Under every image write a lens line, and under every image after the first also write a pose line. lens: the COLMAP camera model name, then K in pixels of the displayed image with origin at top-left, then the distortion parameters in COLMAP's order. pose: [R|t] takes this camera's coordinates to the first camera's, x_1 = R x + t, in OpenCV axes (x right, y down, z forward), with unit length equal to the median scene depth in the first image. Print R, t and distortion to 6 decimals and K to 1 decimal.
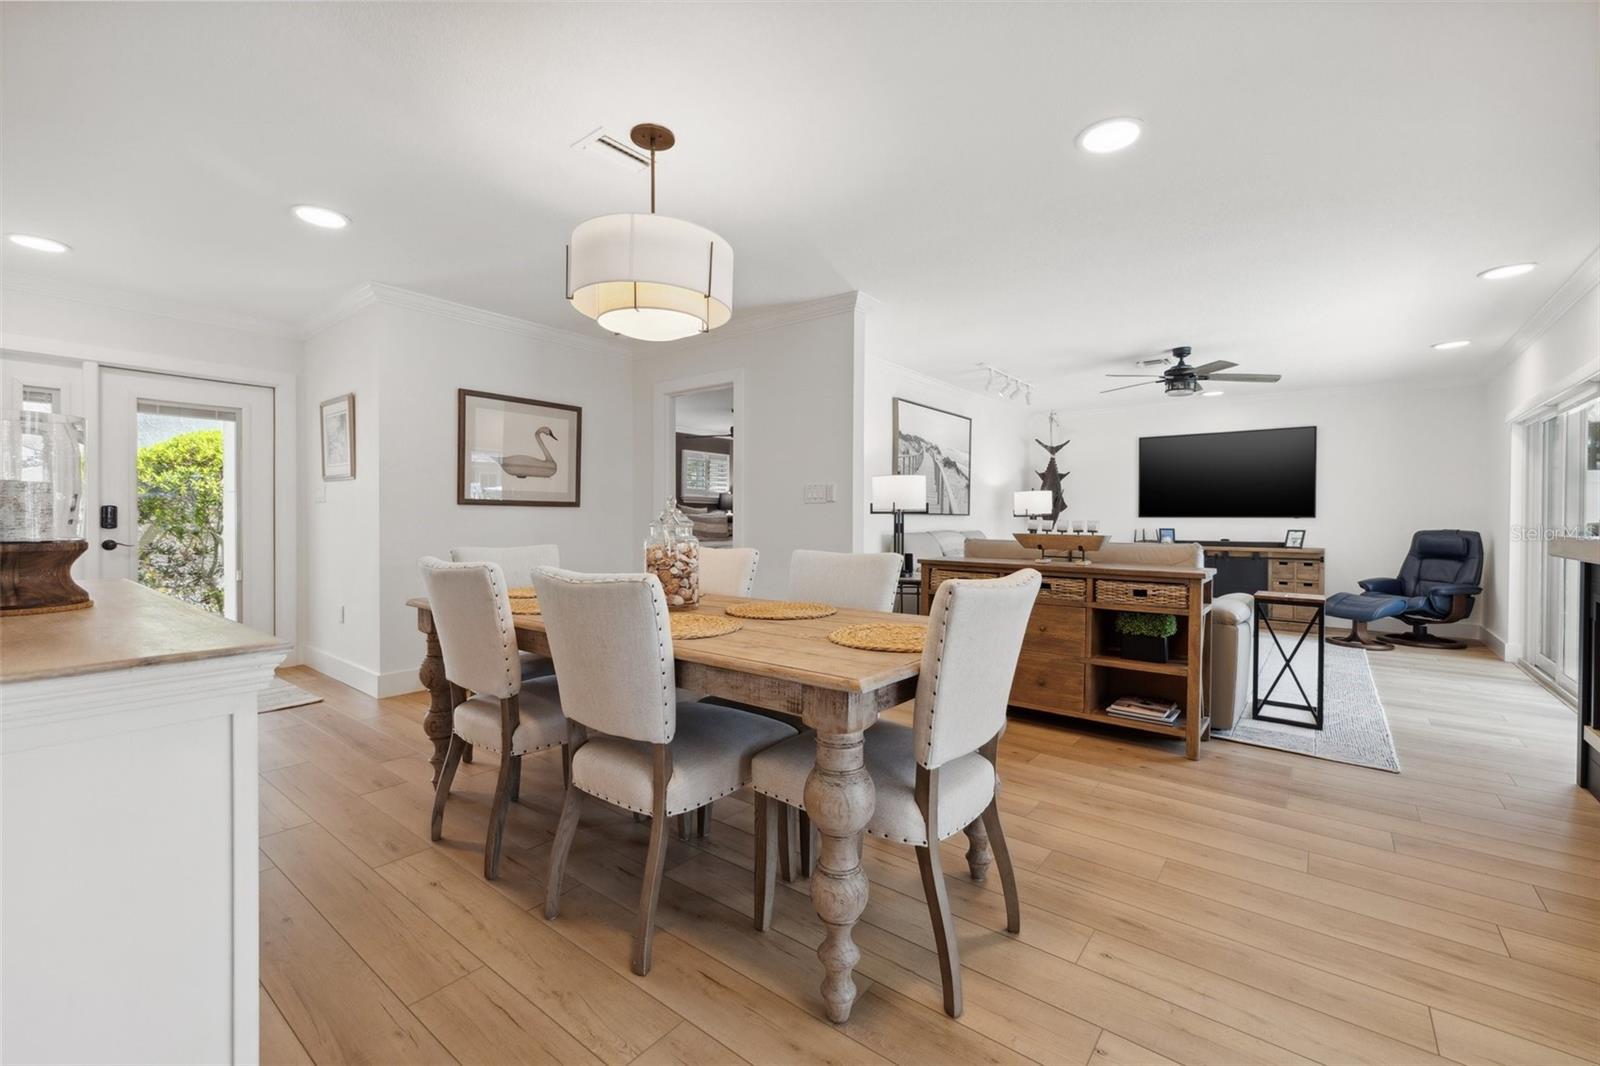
lens RADIAL K [[671.0, 0, 789.5], [0, 671.0, 518.8], [0, 0, 1]] dist [-0.006921, 0.002041]
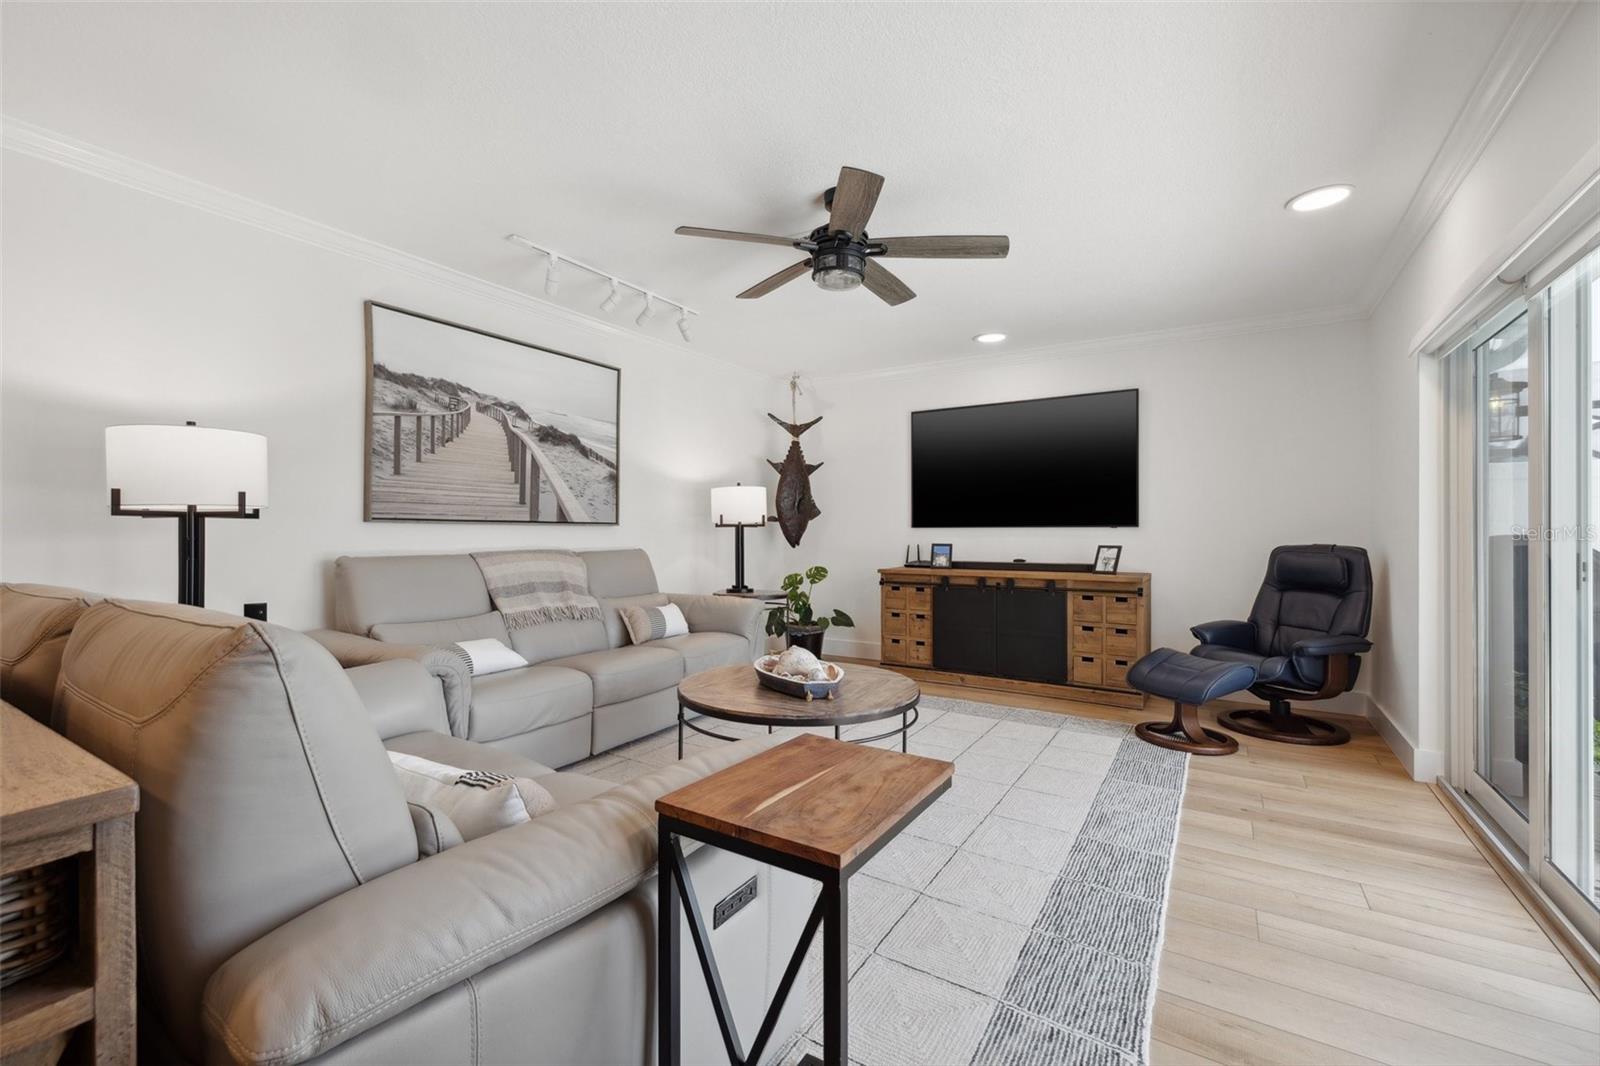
lens RADIAL K [[671.0, 0, 797.0], [0, 671.0, 525.4], [0, 0, 1]] dist [-0.006921, 0.002041]
pose [[0.993873, -0.002131, 0.110506, 0.418642], [0.003486, 0.999921, -0.012069, 0.004241], [-0.110472, 0.012380, 0.993802, 0.419539]]
